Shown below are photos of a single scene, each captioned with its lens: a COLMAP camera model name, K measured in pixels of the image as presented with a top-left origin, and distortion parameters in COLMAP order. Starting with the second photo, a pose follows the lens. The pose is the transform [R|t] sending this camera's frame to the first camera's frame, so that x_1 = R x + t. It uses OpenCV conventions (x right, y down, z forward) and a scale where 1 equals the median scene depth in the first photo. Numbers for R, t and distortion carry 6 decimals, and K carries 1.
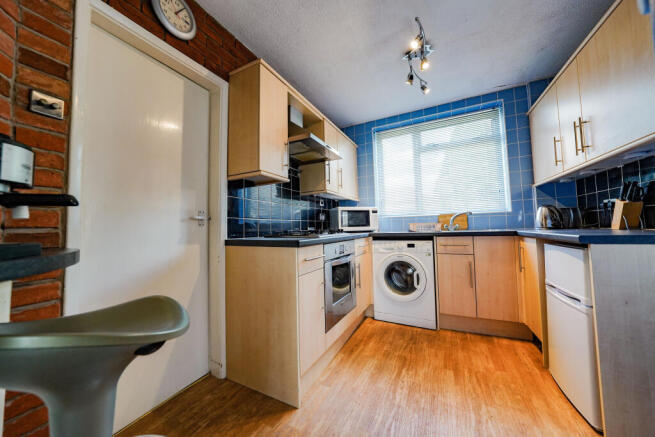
lens RADIAL K [[238.2, 0, 320.9], [0, 238.2, 215.6], [0, 0, 1]] dist [-0.001906, 0.000206]
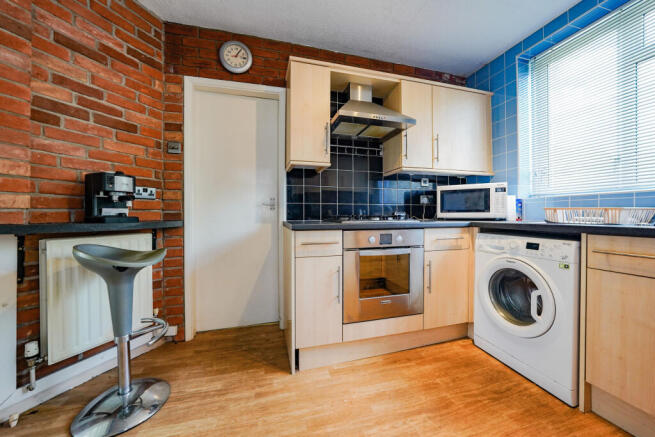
lens RADIAL K [[238.2, 0, 320.9], [0, 238.2, 215.6], [0, 0, 1]] dist [-0.001906, 0.000206]
pose [[0.666159, 0.025202, -0.745384, 0.479969], [0.026463, 0.998001, 0.057394, 0.004766], [0.745340, -0.057958, 0.664160, 0.241020]]
